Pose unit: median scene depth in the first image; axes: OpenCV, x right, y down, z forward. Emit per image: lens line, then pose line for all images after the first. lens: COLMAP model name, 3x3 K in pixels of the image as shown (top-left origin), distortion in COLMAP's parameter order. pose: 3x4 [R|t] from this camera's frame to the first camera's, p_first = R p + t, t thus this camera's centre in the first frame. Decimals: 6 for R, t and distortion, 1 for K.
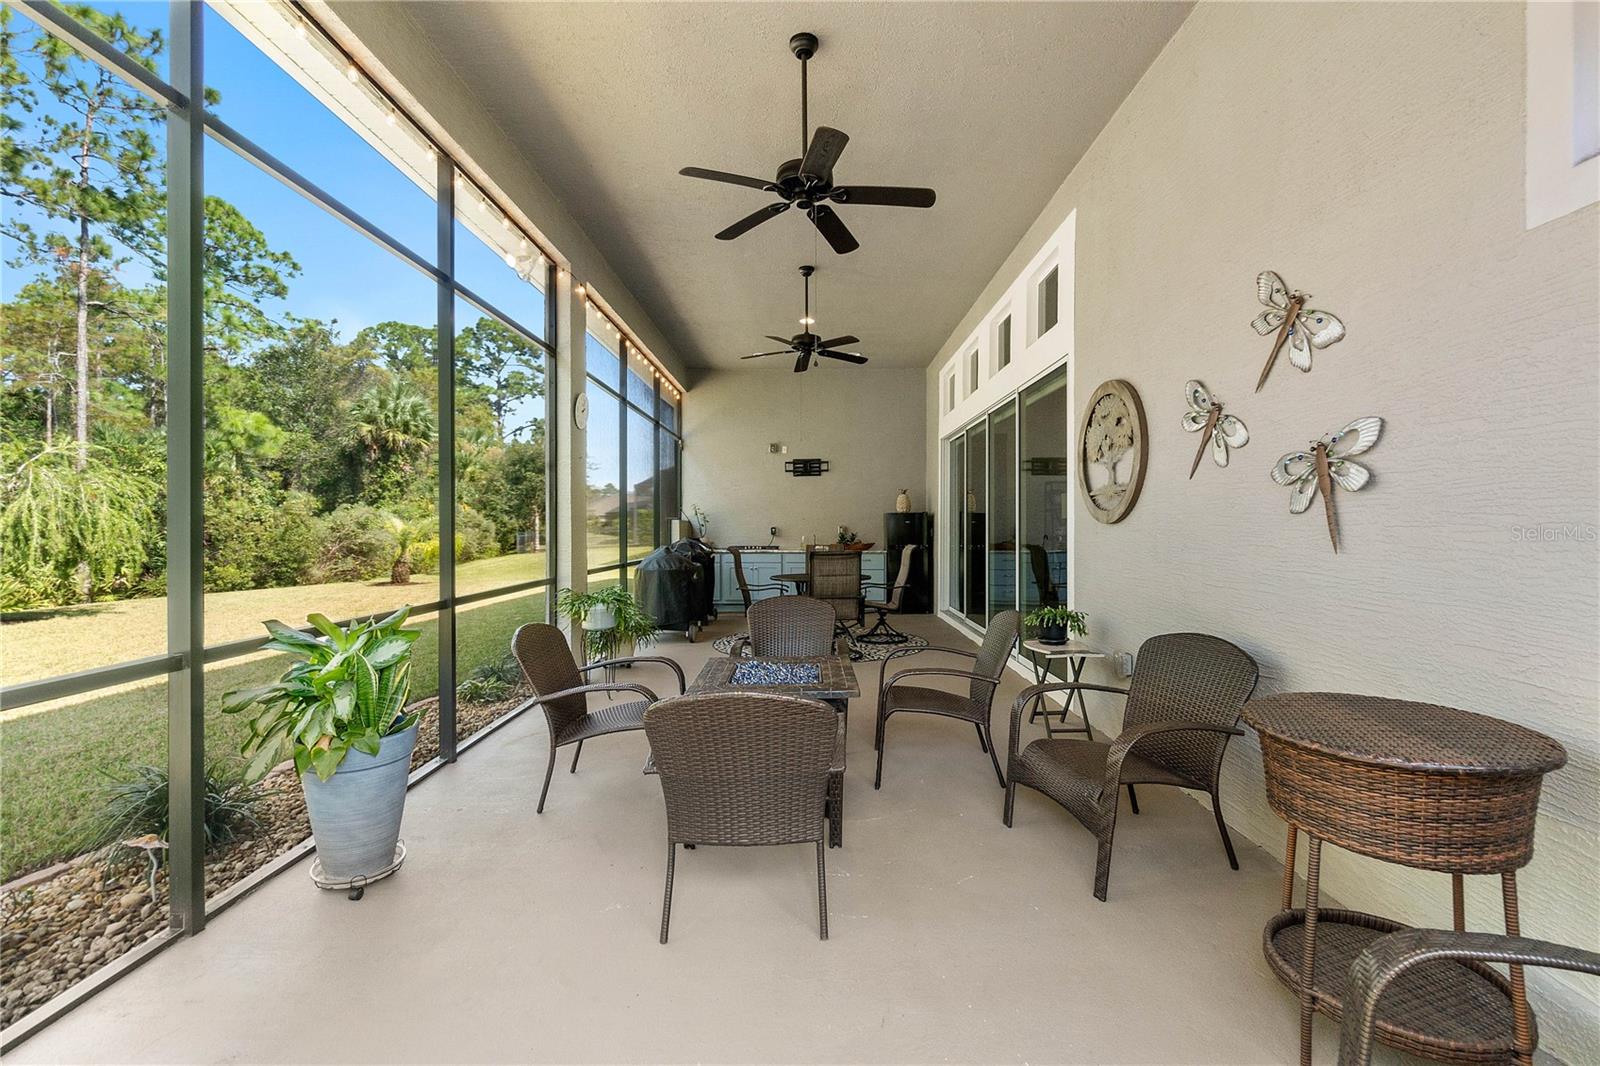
lens RADIAL K [[686.2, 0, 795.1], [0, 686.2, 531.2], [0, 0, 1]] dist [-0.009005, 0.002710]
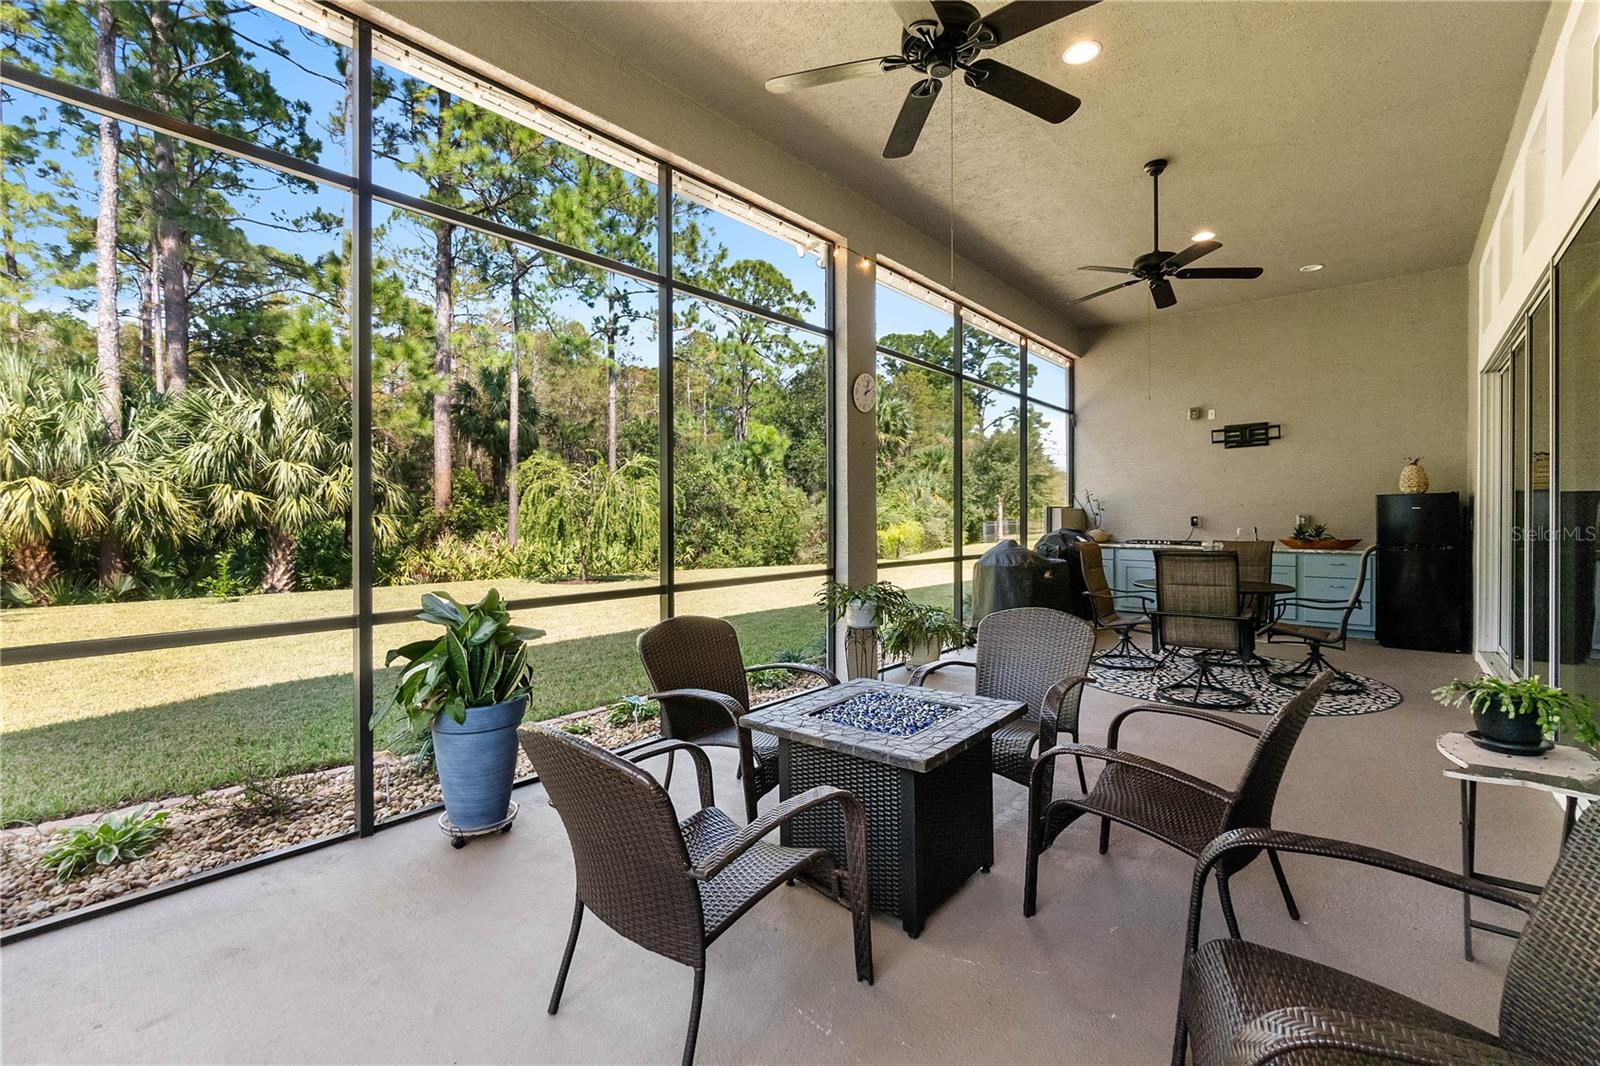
lens RADIAL K [[686.2, 0, 791.6], [0, 686.2, 541.7], [0, 0, 1]] dist [-0.009005, 0.002710]
pose [[0.768277, 0.020910, -0.639776, 0.119553], [-0.000419, 0.999483, 0.032163, -0.001747], [0.640117, -0.024442, 0.767888, 0.115339]]
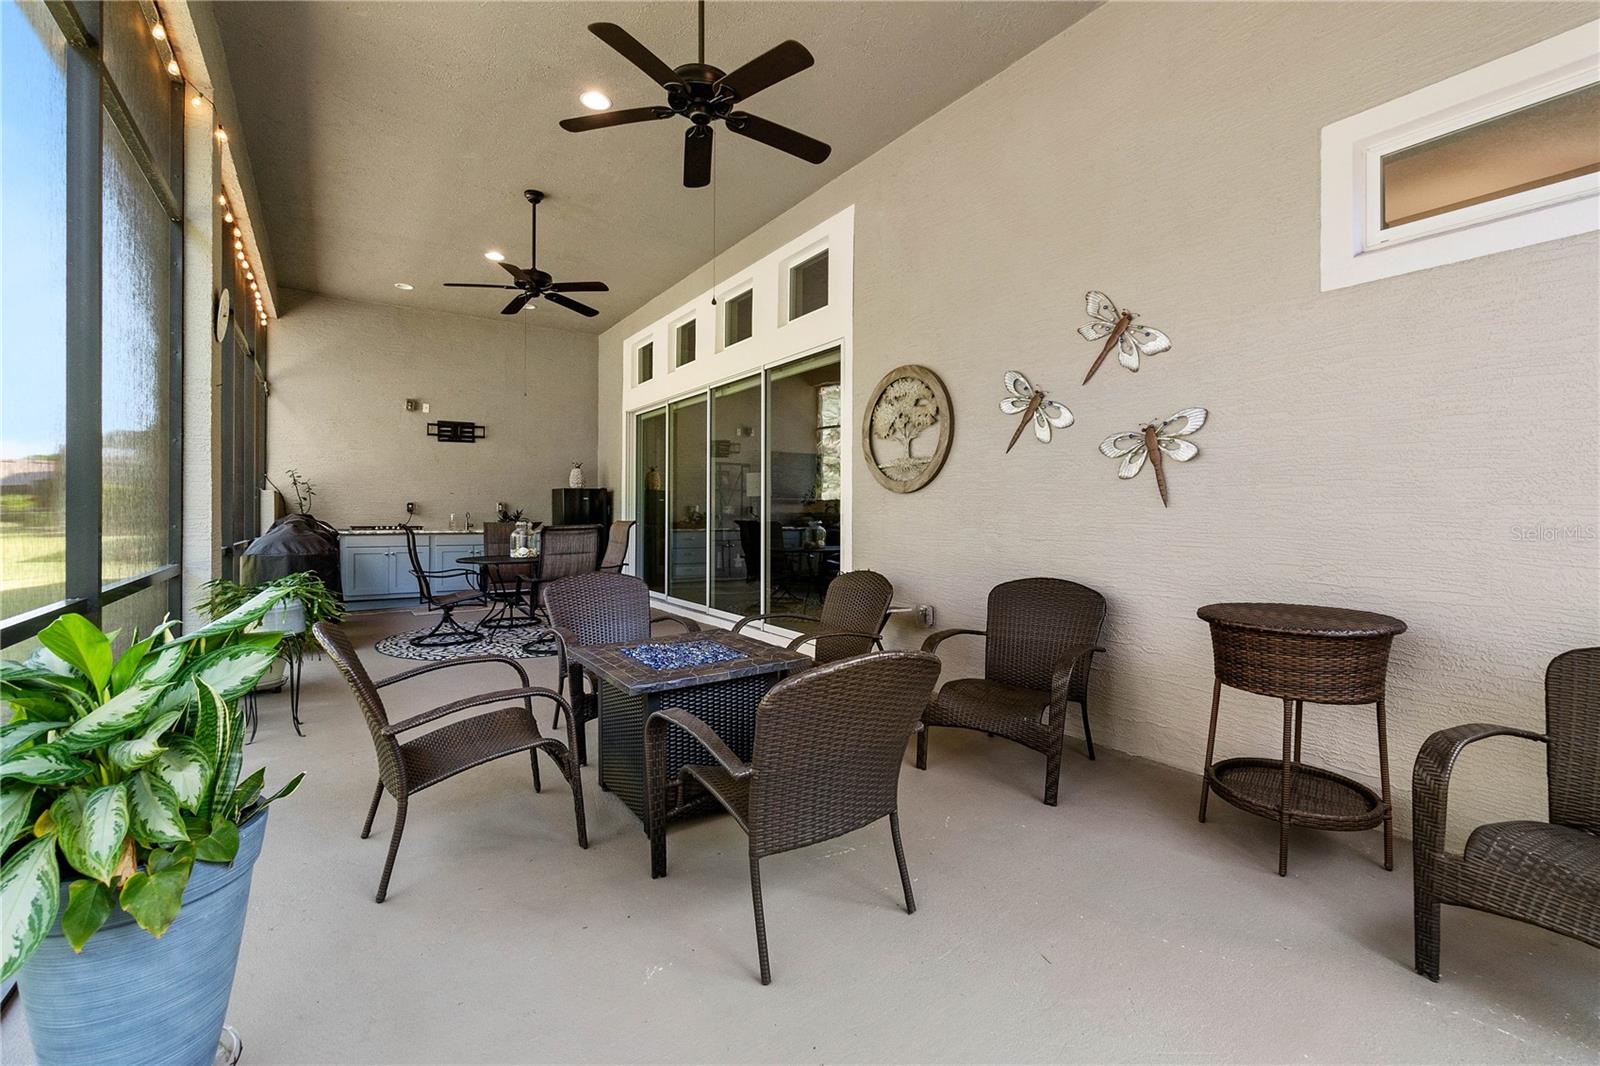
lens RADIAL K [[686.2, 0, 806.3], [0, 686.2, 522.0], [0, 0, 1]] dist [-0.009005, 0.002710]
pose [[0.813602, -0.003292, 0.581413, -0.127103], [-0.000880, 0.999976, 0.006894, 0.011583], [-0.581422, -0.006121, 0.813579, 0.067150]]
